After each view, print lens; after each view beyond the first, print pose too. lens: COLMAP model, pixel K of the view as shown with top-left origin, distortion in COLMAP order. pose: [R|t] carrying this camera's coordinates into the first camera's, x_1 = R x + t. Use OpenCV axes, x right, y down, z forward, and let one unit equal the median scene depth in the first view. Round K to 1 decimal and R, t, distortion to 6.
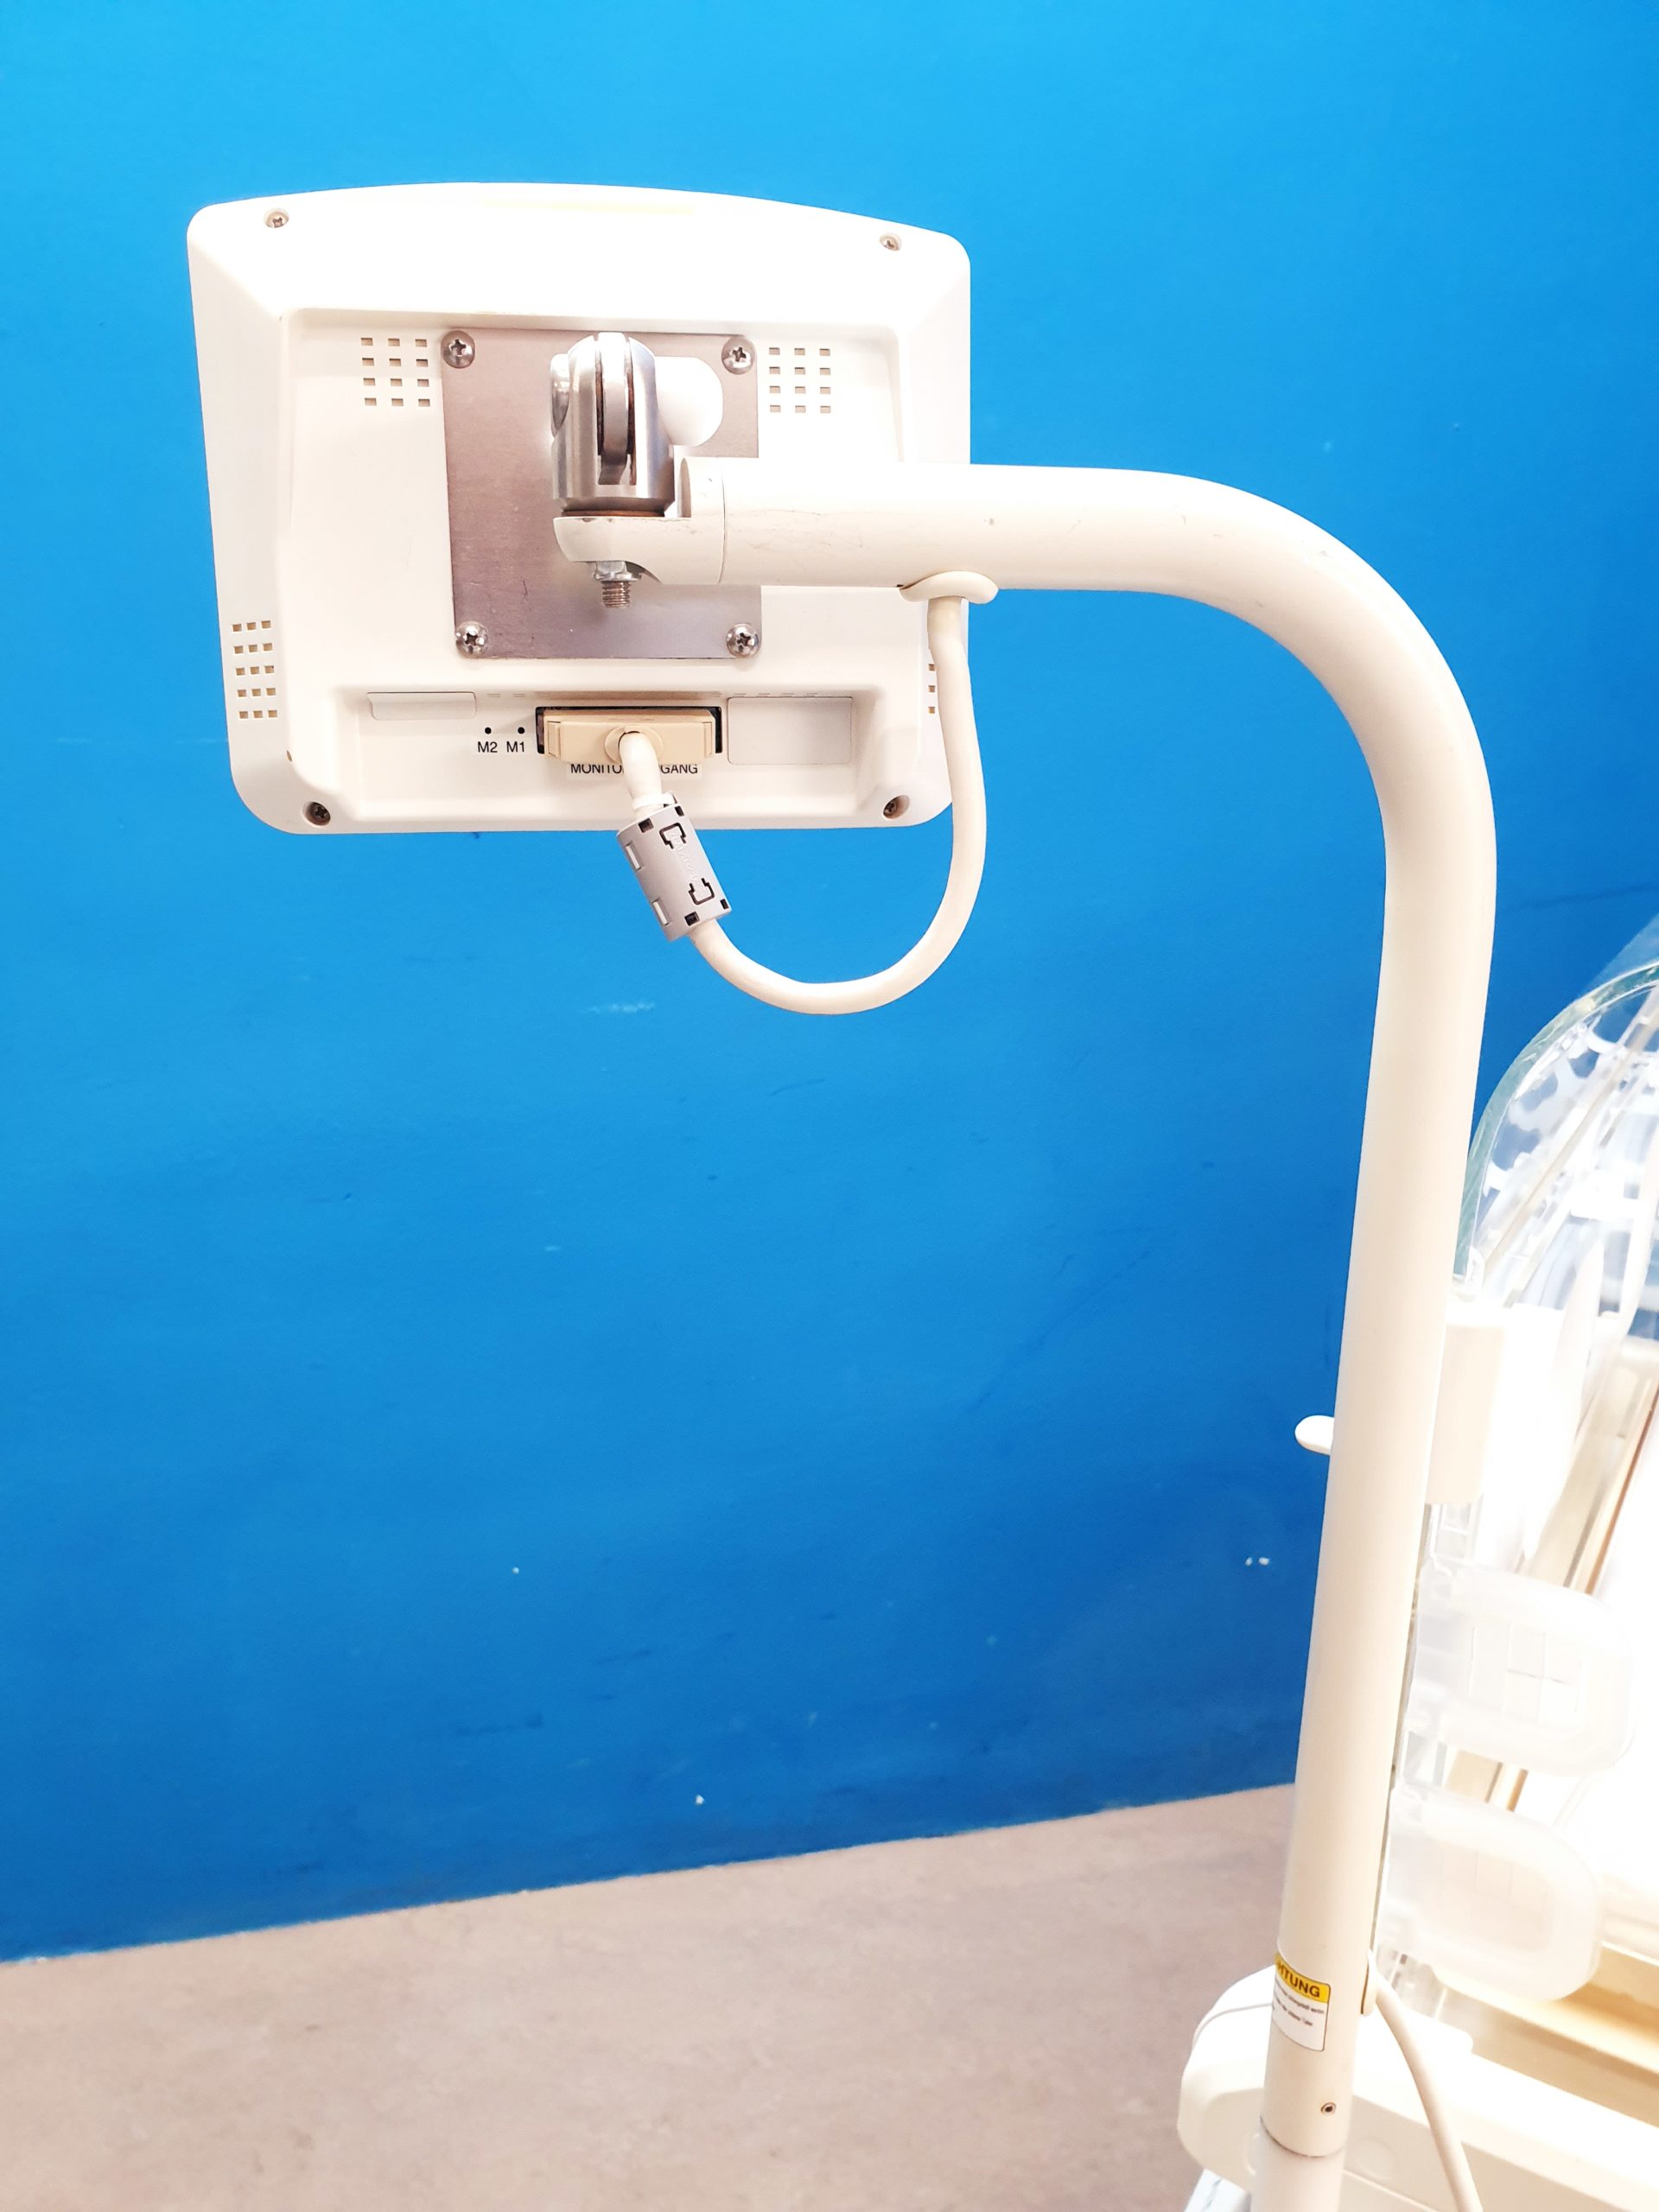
lens RADIAL K [[1763.8, 0, 826.1], [0, 1763.8, 1119.2], [0, 0, 1]] dist [0.008330, 0.028477]
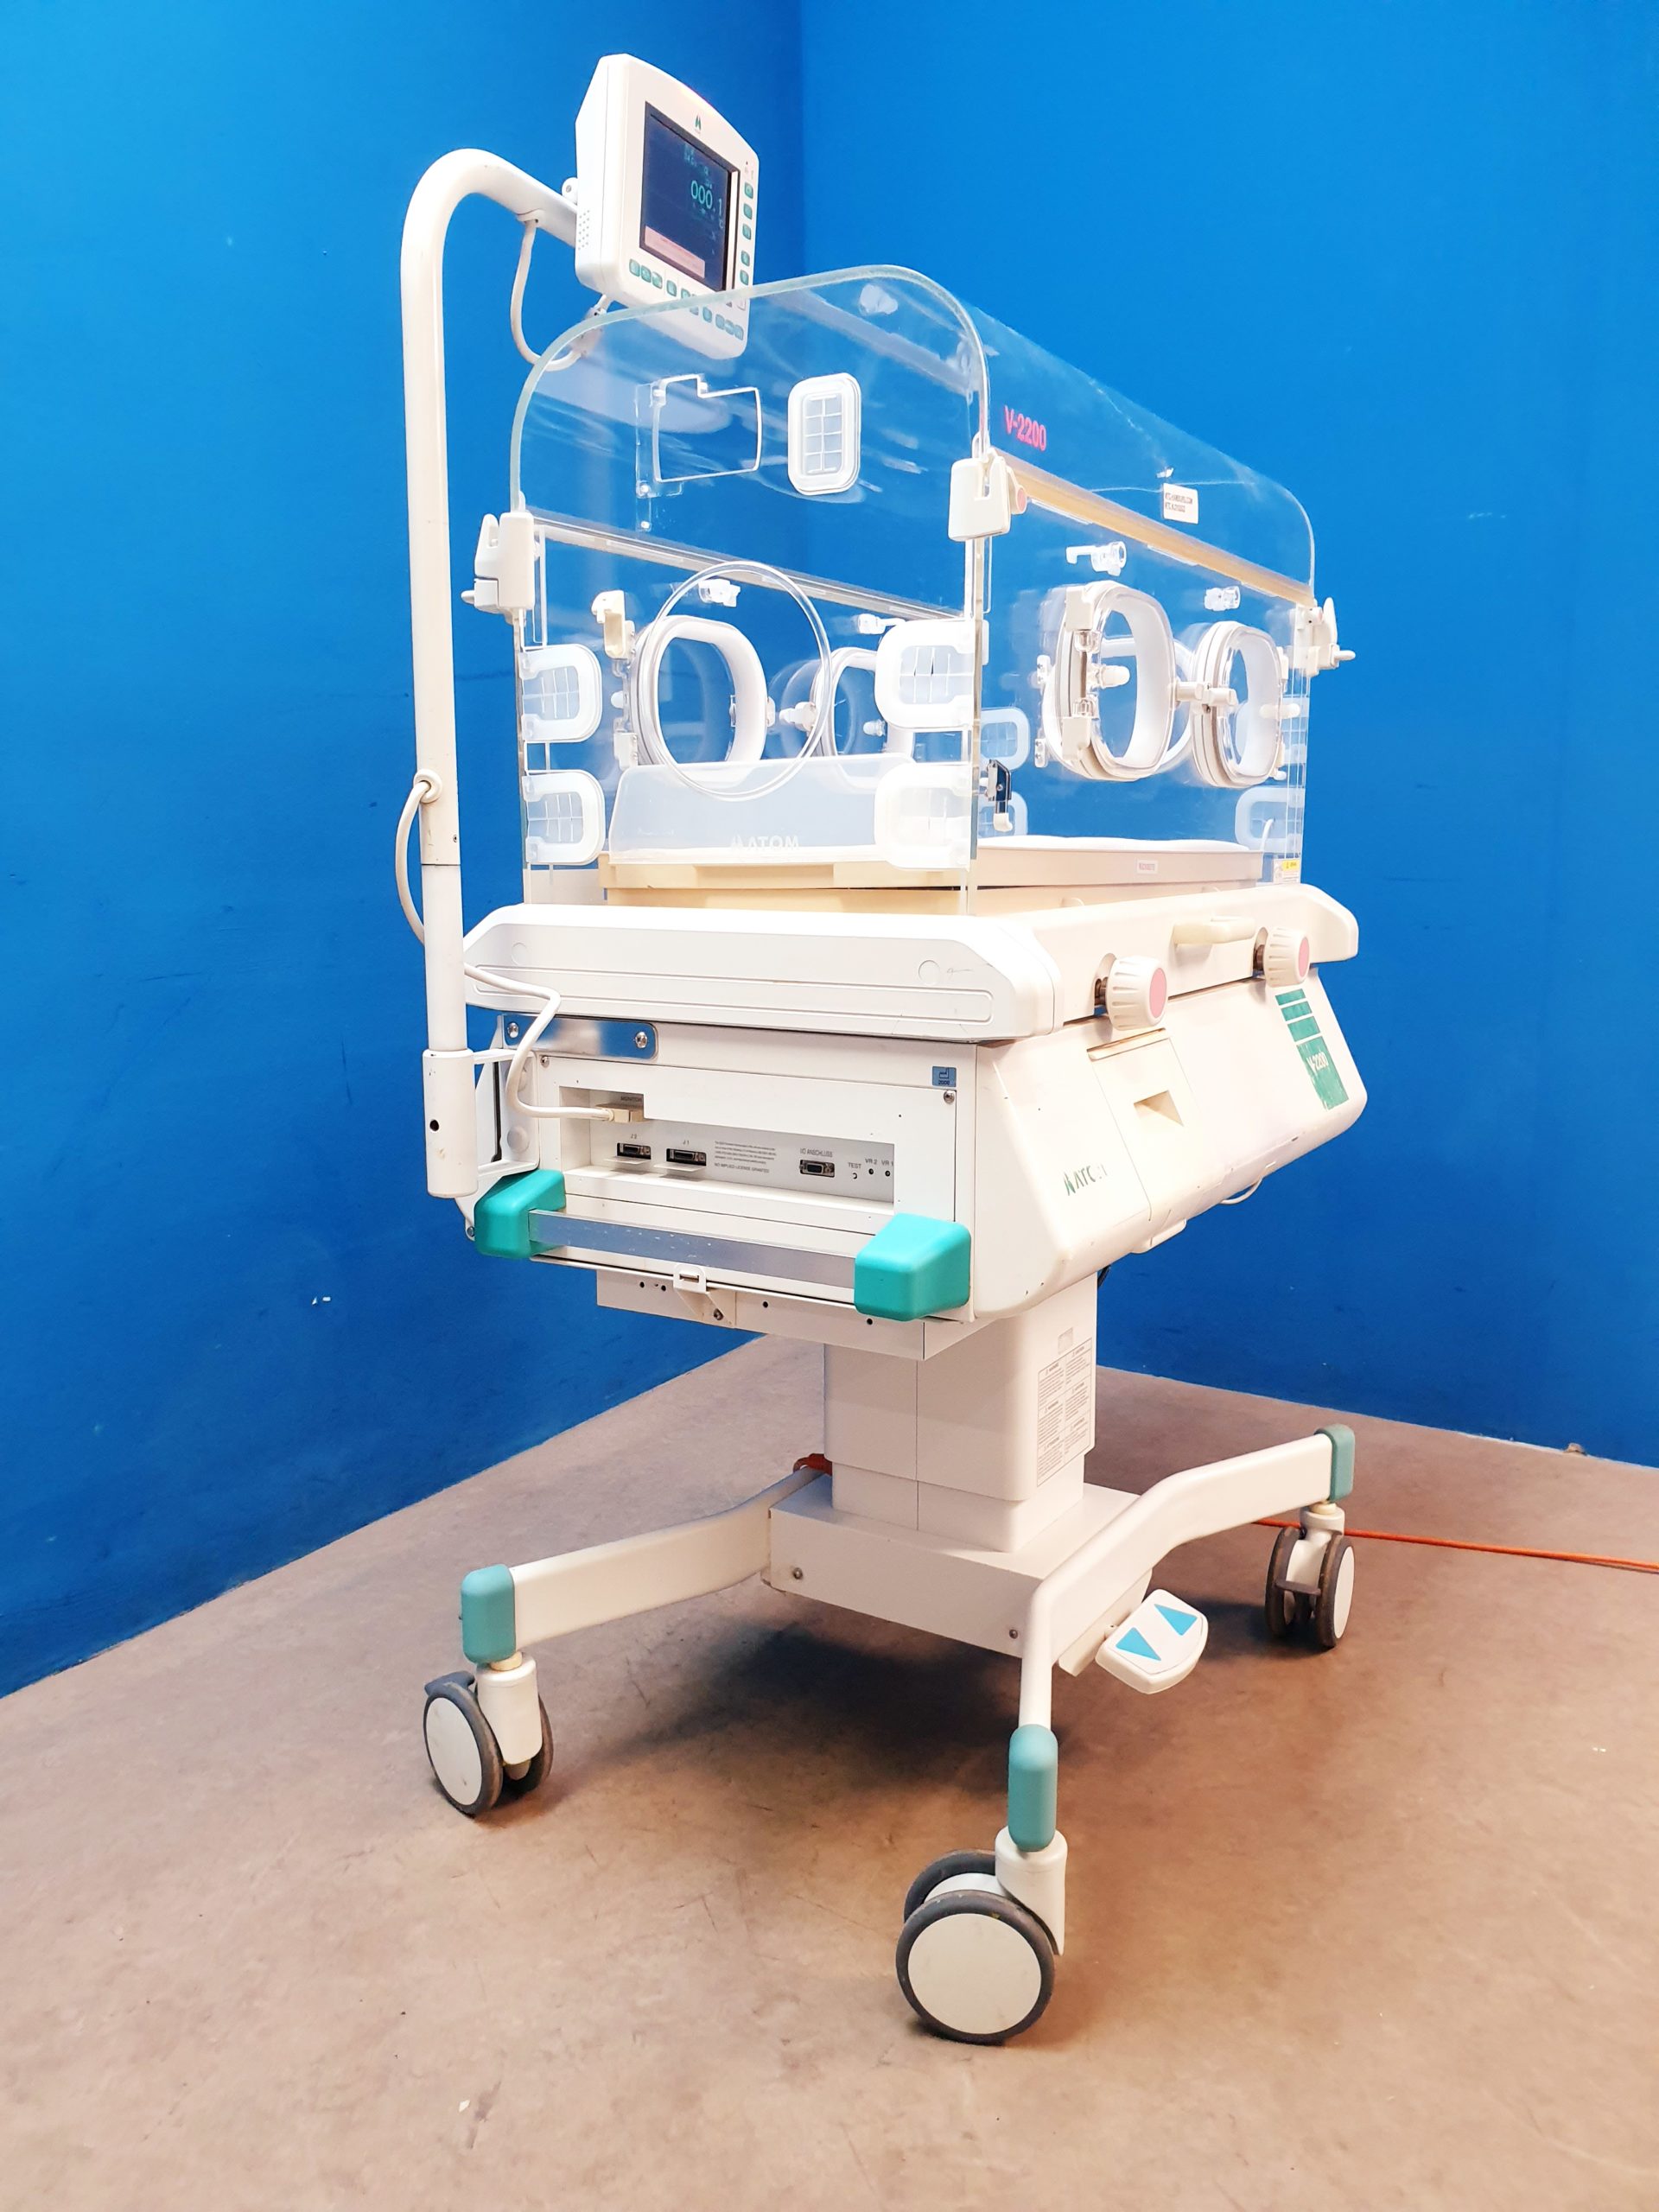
lens RADIAL K [[1763.8, 0, 845.6], [0, 1763.8, 1106.7], [0, 0, 1]] dist [0.008330, 0.028477]
pose [[0.701103, -0.145844, 0.697986, -0.280997], [0.211440, 0.977357, -0.008166, 0.228600], [-0.680990, 0.153307, 0.716065, 0.008746]]
